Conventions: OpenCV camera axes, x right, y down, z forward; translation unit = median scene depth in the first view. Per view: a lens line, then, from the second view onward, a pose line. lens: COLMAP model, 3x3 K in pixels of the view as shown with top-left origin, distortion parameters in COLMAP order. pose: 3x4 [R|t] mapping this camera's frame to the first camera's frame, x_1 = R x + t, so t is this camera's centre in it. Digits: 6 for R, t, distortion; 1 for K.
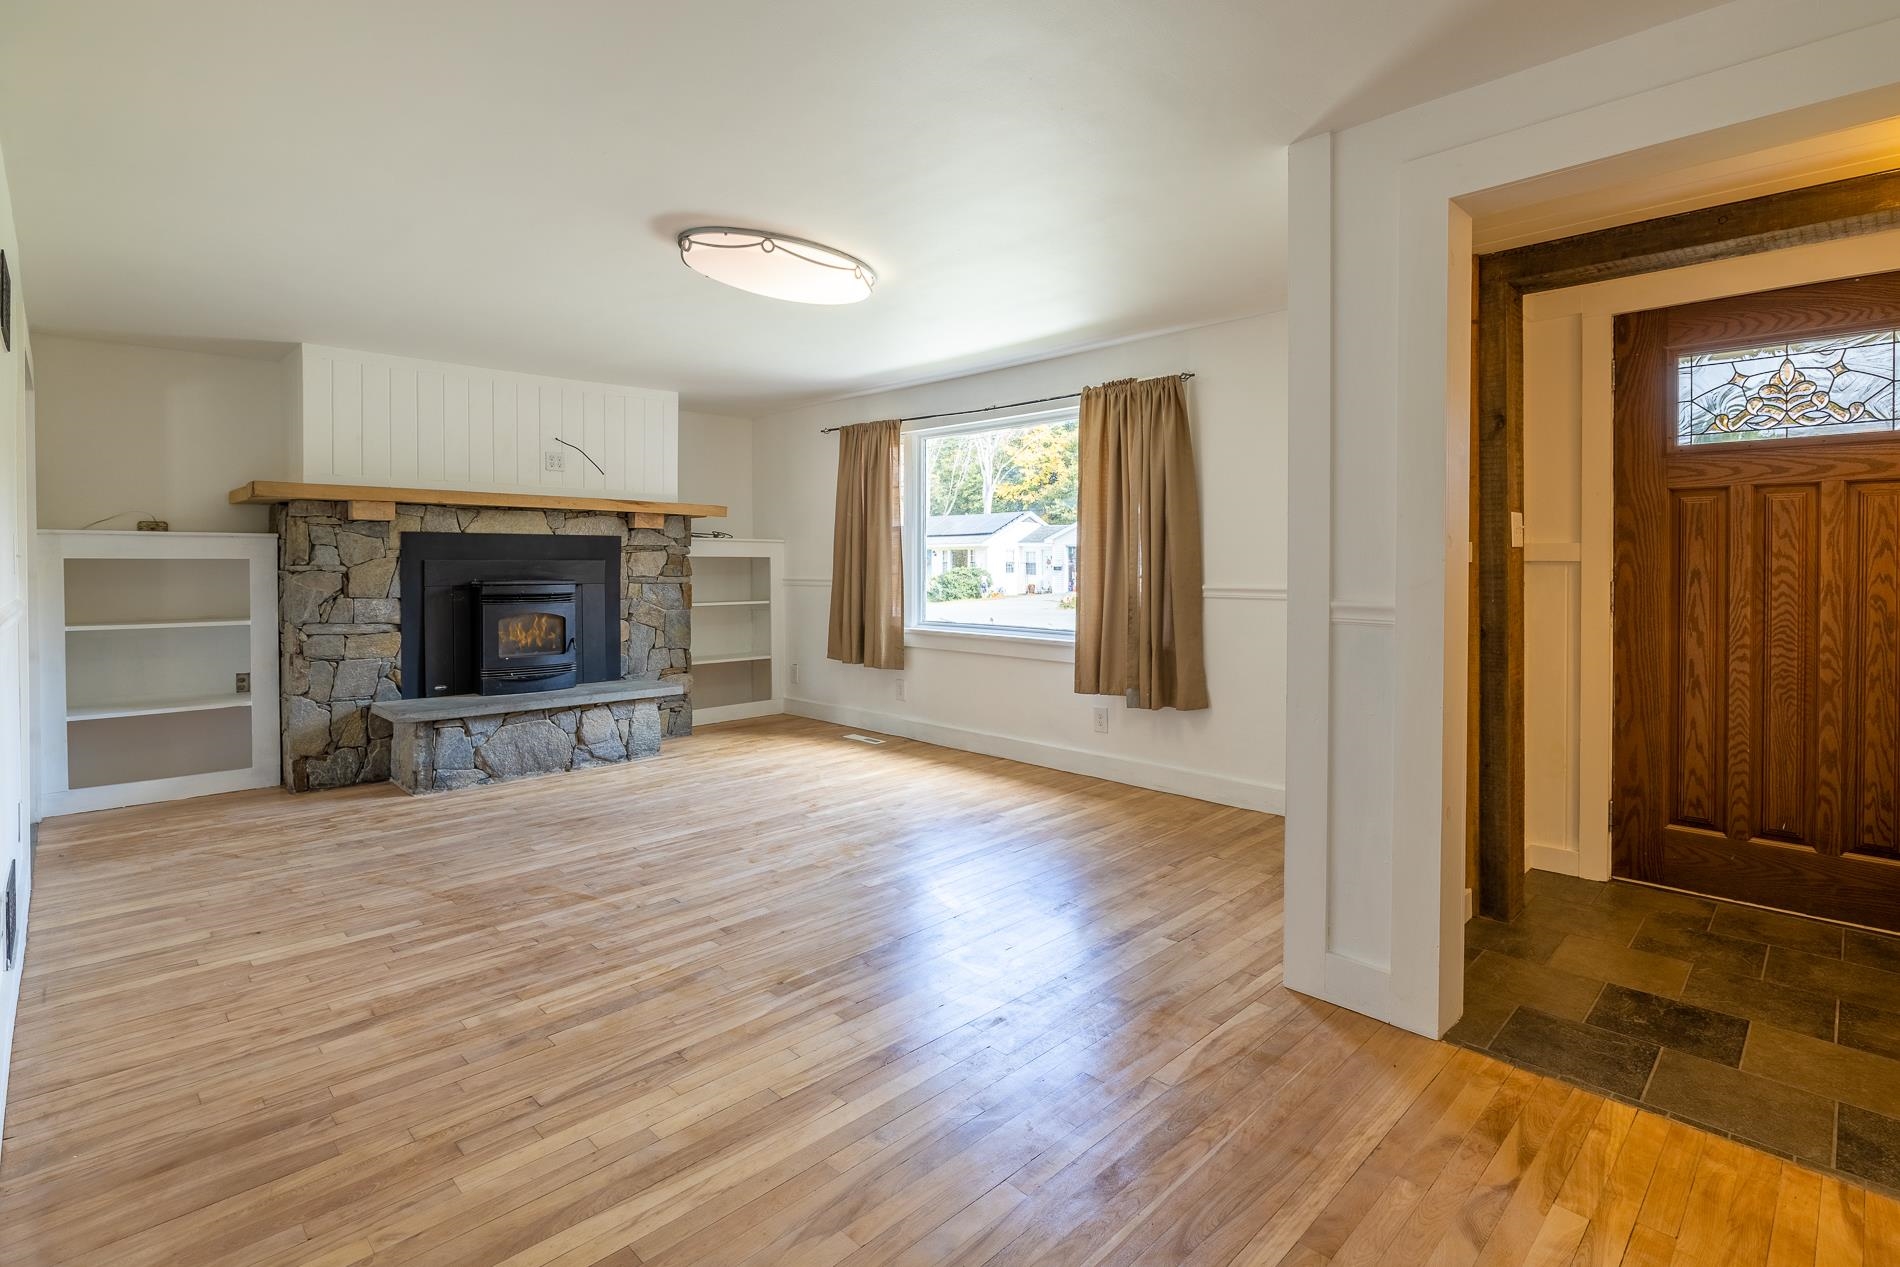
lens RADIAL K [[905.6, 0, 950.5], [0, 905.6, 568.5], [0, 0, 1]] dist [-0.000376, -0.000043]
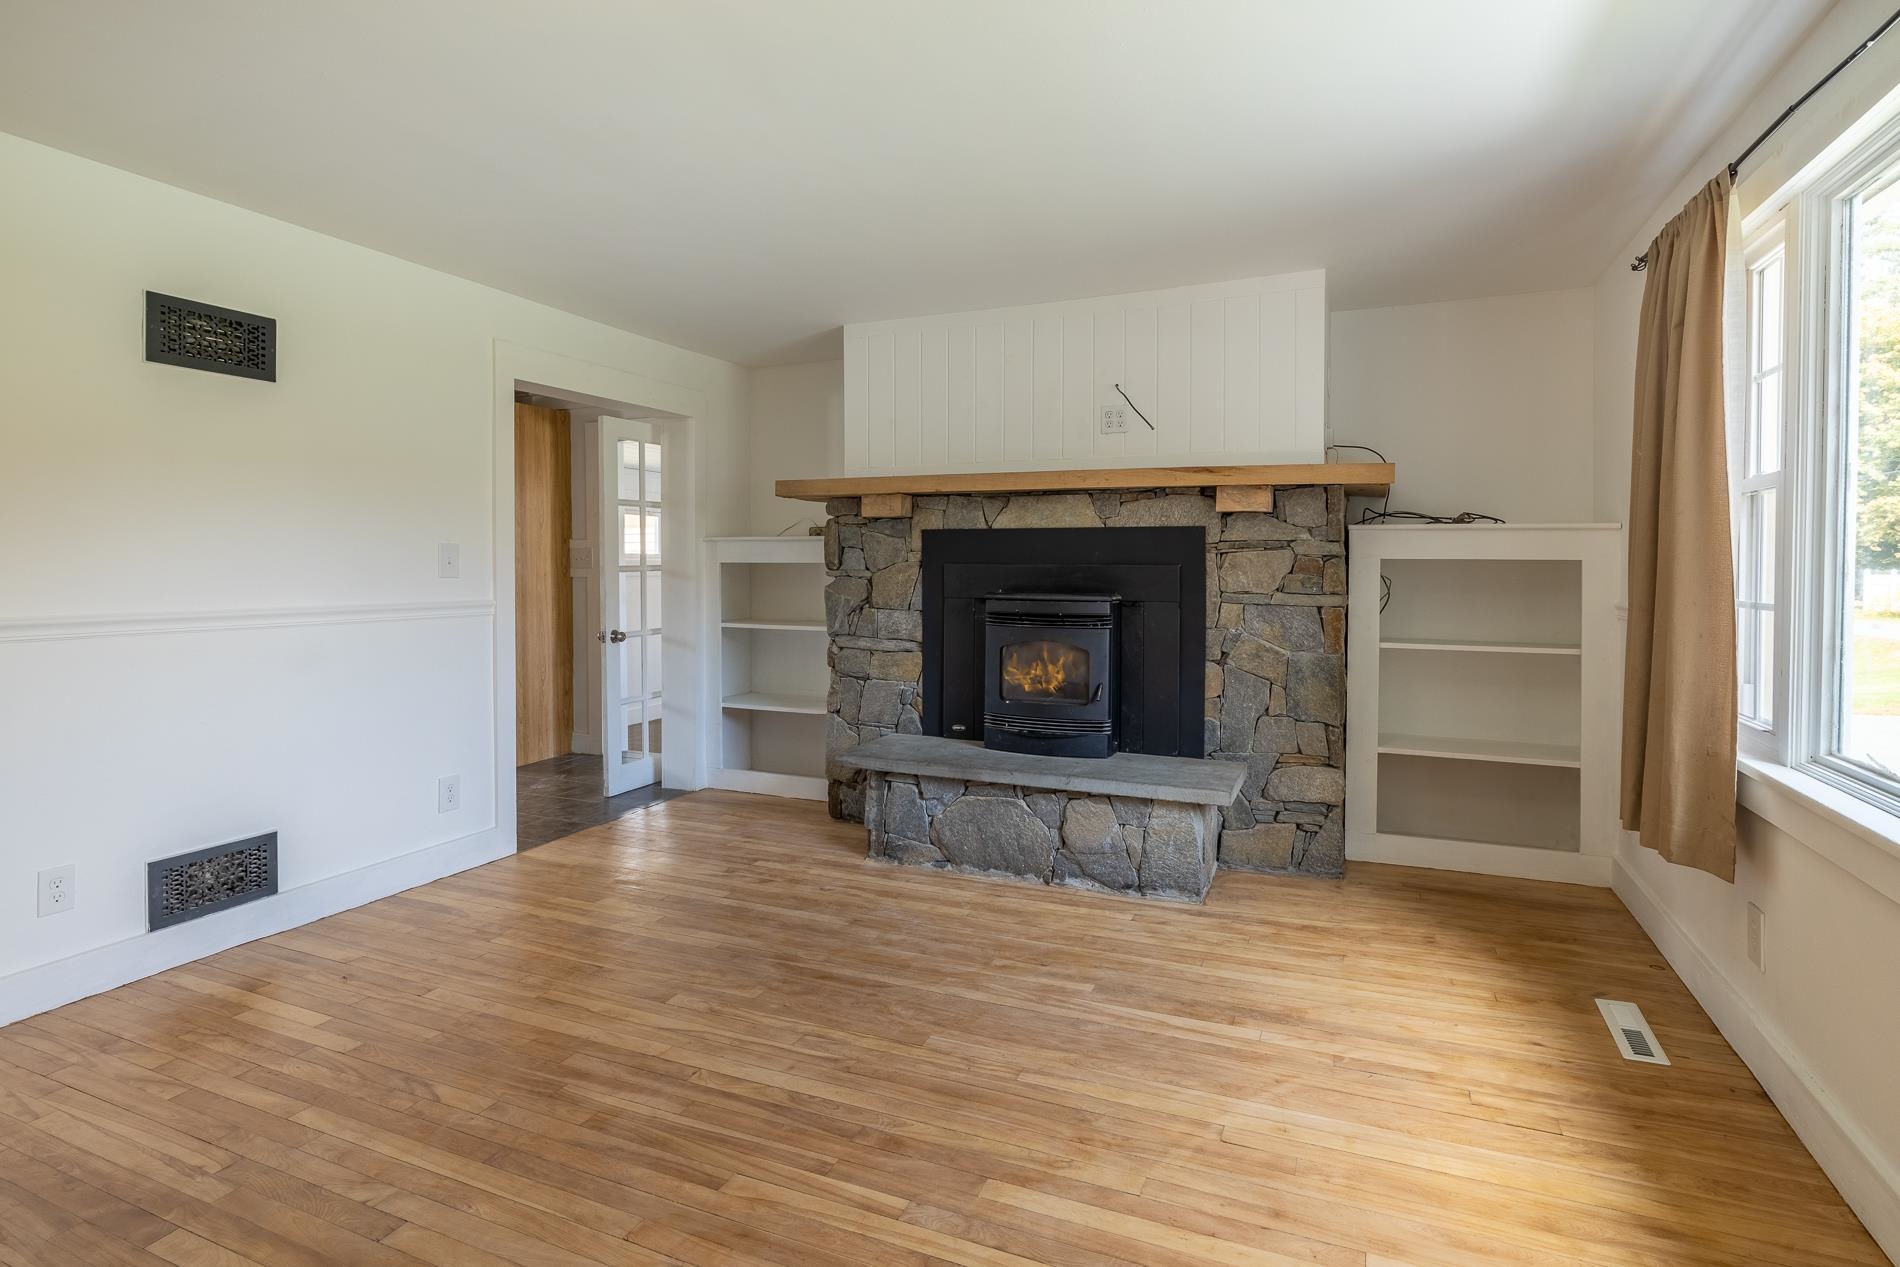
lens RADIAL K [[955.0, 0, 951.5], [0, 955.0, 581.8], [0, 0, 1]] dist [-0.002609, -0.000522]
pose [[0.384794, 0.021049, -0.922762, 0.190753], [-0.008644, 0.999778, 0.019201, -0.010028], [0.922962, 0.000588, 0.384891, 0.663433]]
